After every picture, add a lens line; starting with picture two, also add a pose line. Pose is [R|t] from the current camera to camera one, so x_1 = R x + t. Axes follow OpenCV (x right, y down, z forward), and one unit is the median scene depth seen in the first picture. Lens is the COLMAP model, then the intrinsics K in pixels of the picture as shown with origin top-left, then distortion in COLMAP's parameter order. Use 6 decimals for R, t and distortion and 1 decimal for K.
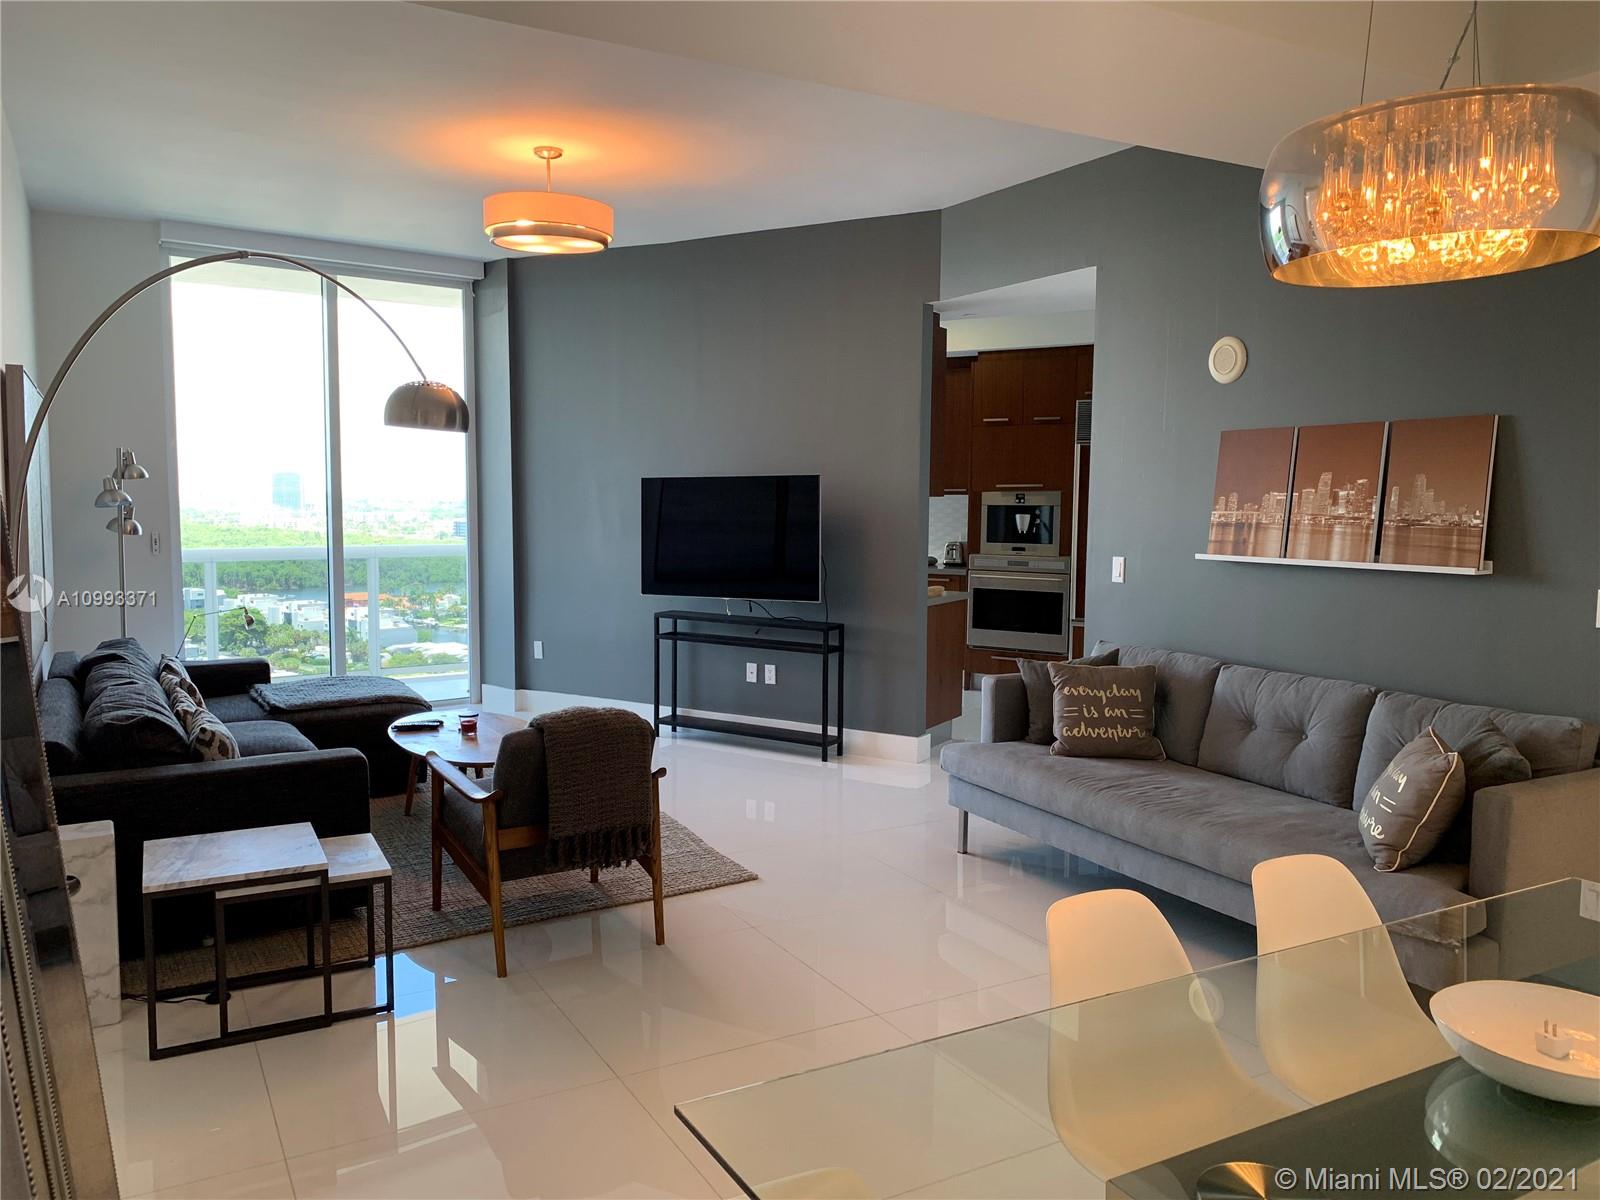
lens RADIAL K [[1213.2, 0, 800.0], [0, 1213.2, 600.0], [0, 0, 1]] dist [0.048587, -0.138730]
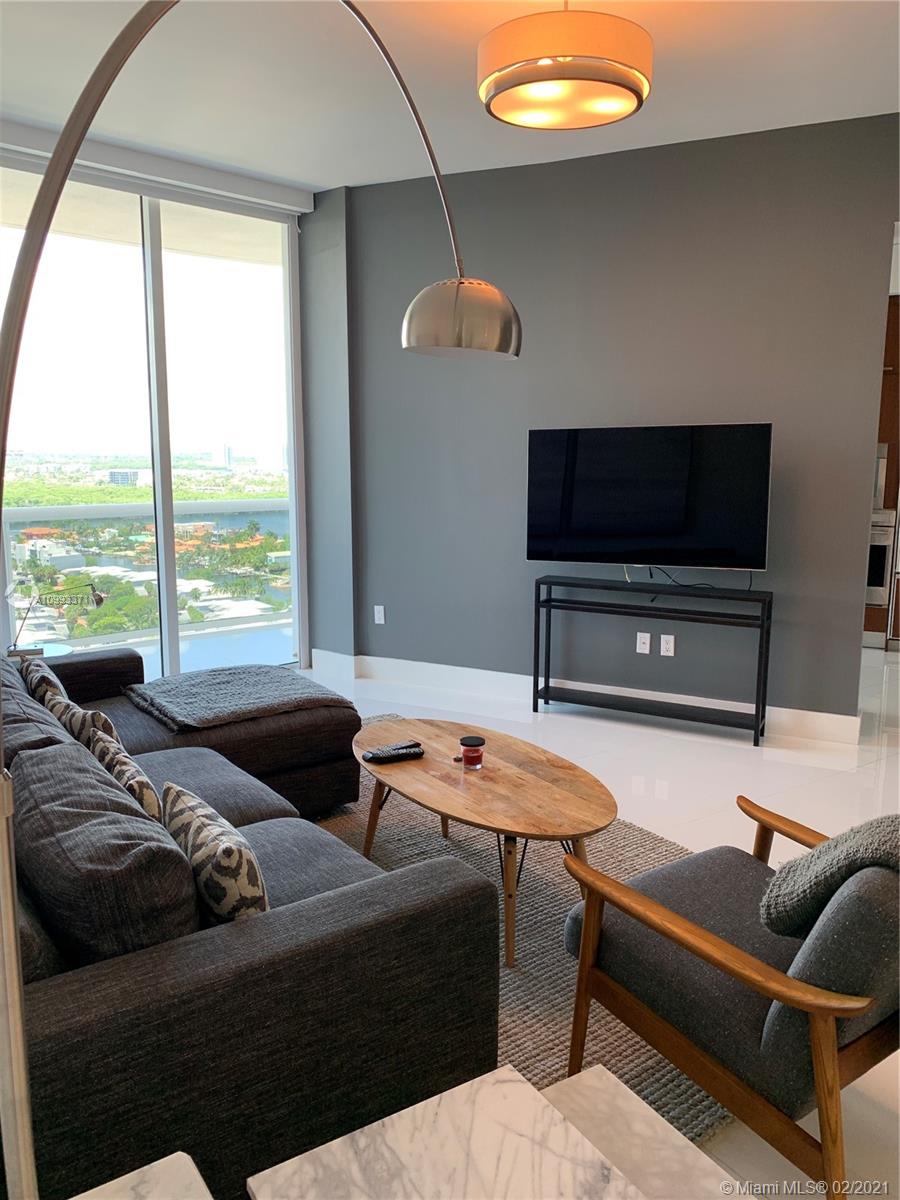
lens RADIAL K [[909.9, 0, 450.0], [0, 909.9, 600.0], [0, 0, 1]] dist [0.048587, -0.138730]
pose [[0.997079, -0.015277, 0.074836, -0.243752], [0.009535, 0.997024, 0.076494, -0.028110], [-0.075781, -0.075557, 0.994258, 0.329853]]
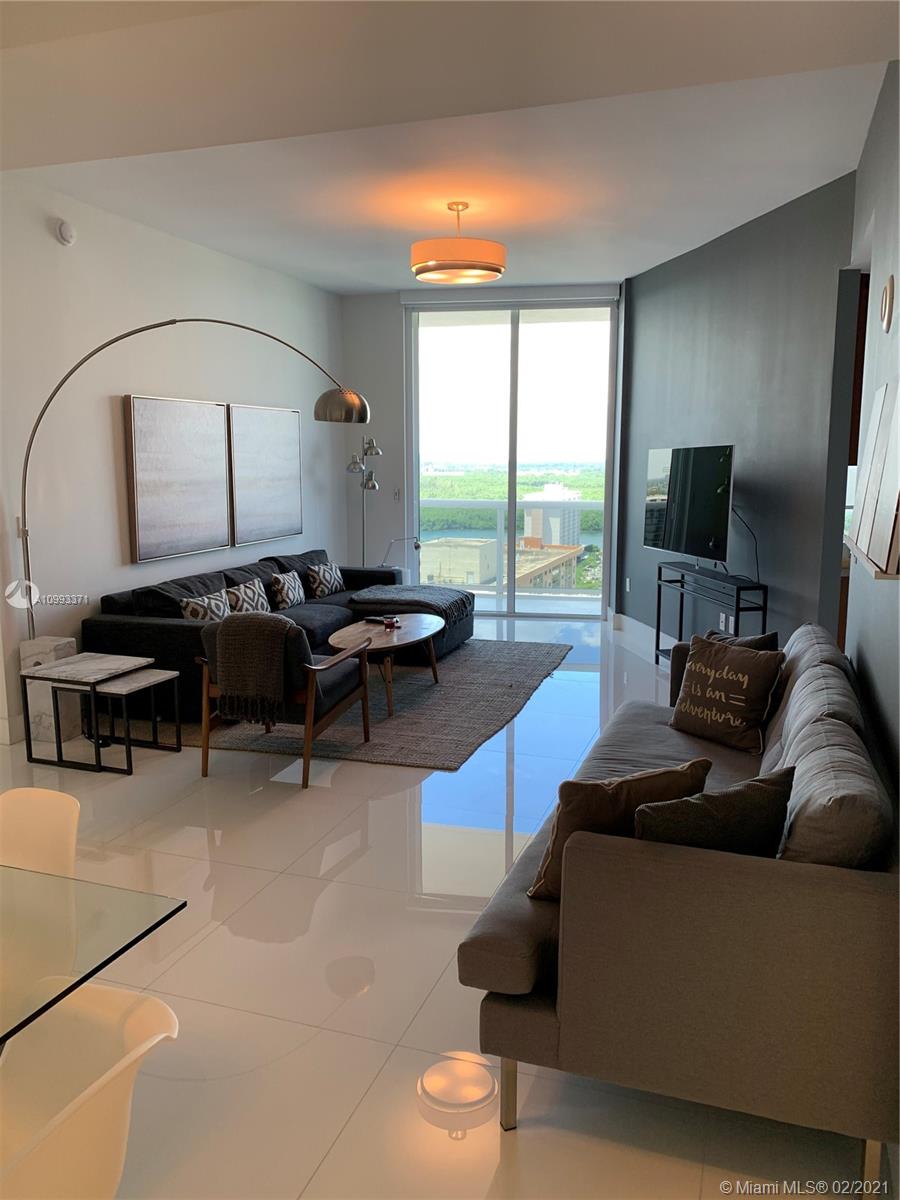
lens RADIAL K [[909.9, 0, 450.0], [0, 909.9, 600.0], [0, 0, 1]] dist [0.048587, -0.138730]
pose [[0.654238, 0.109125, -0.748375, 0.443400], [-0.061048, 0.993926, 0.091561, -0.023425], [0.753821, -0.014216, 0.656926, 0.252556]]
